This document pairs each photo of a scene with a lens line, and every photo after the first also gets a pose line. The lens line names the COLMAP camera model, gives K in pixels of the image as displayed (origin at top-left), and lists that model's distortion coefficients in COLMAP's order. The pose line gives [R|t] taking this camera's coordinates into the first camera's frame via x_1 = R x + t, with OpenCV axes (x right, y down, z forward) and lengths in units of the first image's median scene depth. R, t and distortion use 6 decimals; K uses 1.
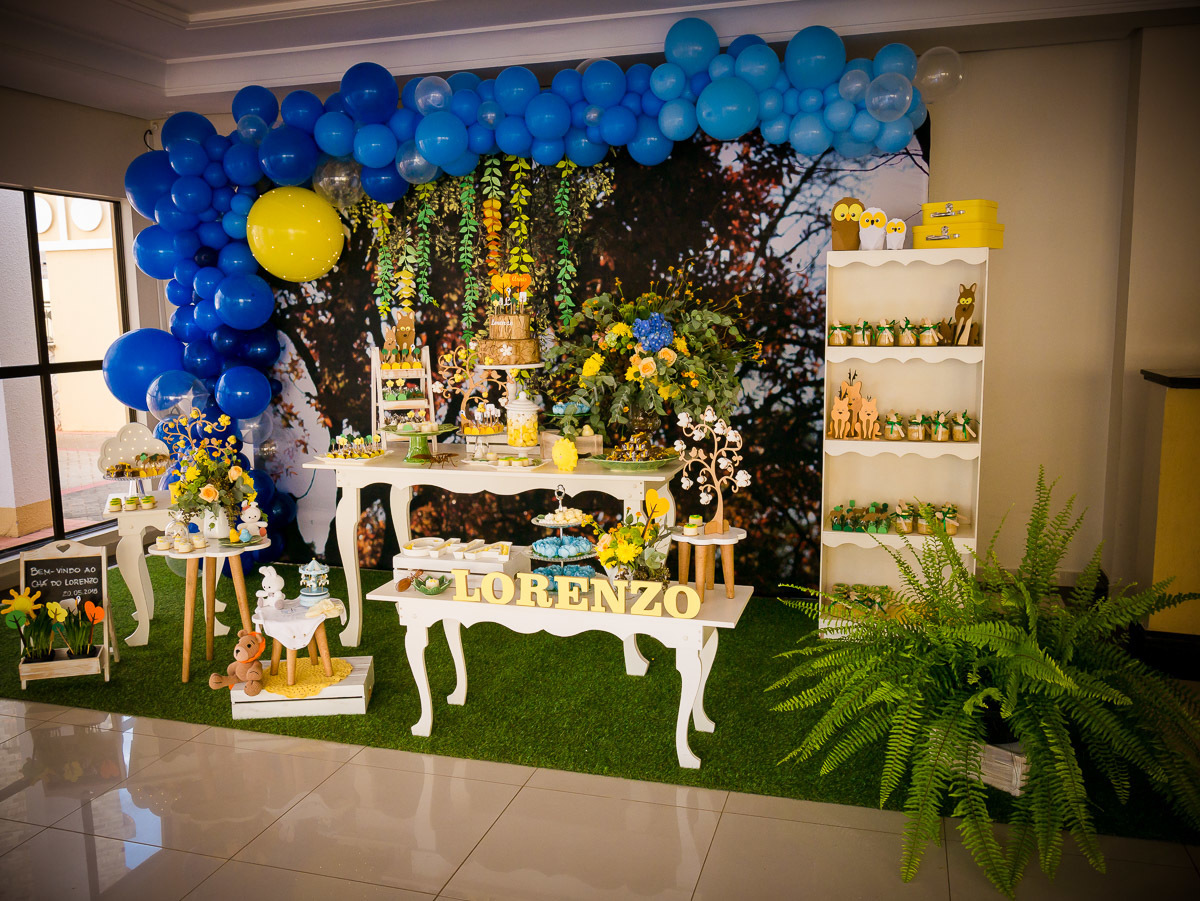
lens RADIAL K [[1043.8, 0, 600.0], [0, 1043.8, 450.5], [0, 0, 1]] dist [-0.040979, 0.013944]
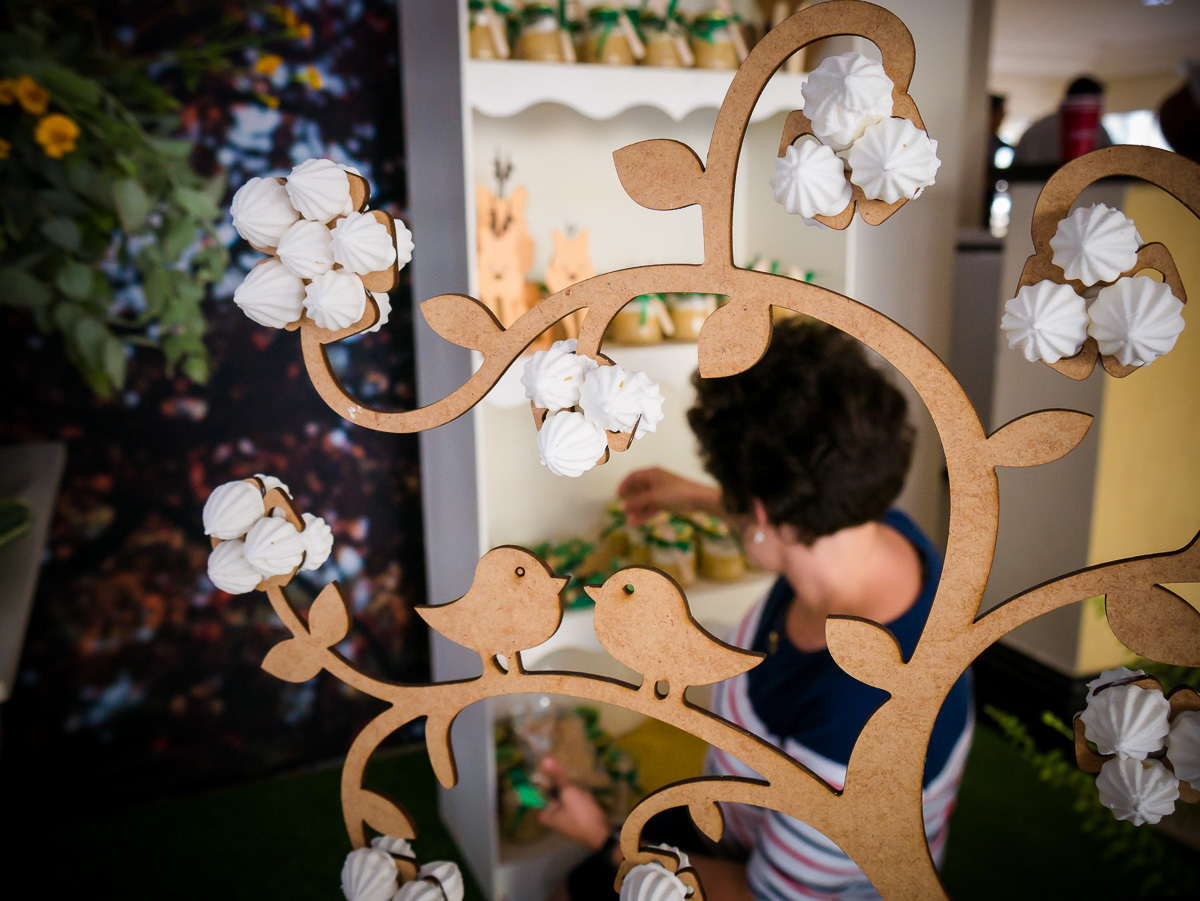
lens RADIAL K [[1043.8, 0, 600.0], [0, 1043.8, 450.5], [0, 0, 1]] dist [-0.040979, 0.013944]
pose [[0.754038, -0.145500, 0.640513, 0.026415], [0.092361, 0.988955, 0.115922, -0.014190], [-0.650305, -0.028252, 0.759148, 0.618017]]
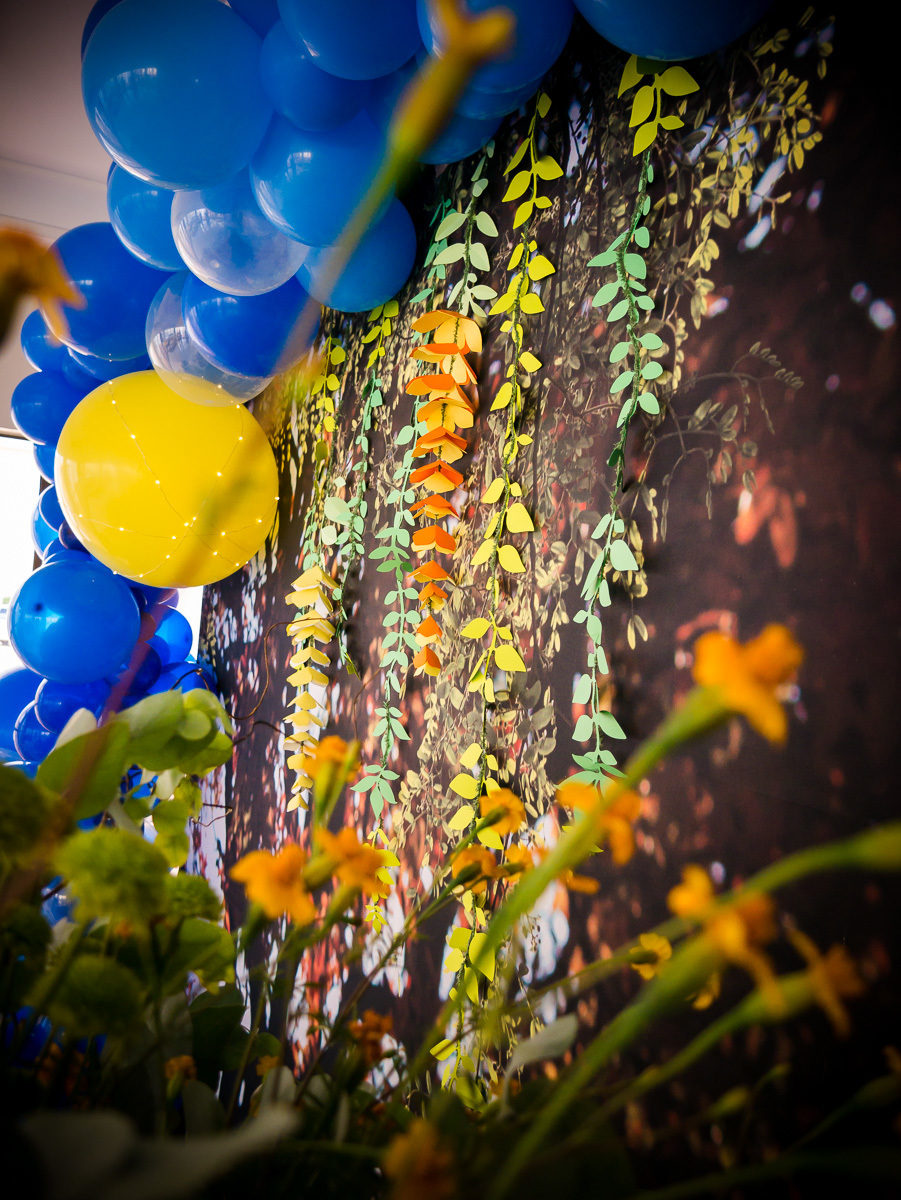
lens RADIAL K [[996.5, 0, 450.5], [0, 996.5, 600.0], [0, 0, 1]] dist [-0.045976, 0.005410]
pose [[0.697967, 0.042888, -0.714845, 0.092231], [-0.183996, 0.975435, -0.121129, -0.136850], [0.692090, 0.216073, 0.688712, 0.847865]]
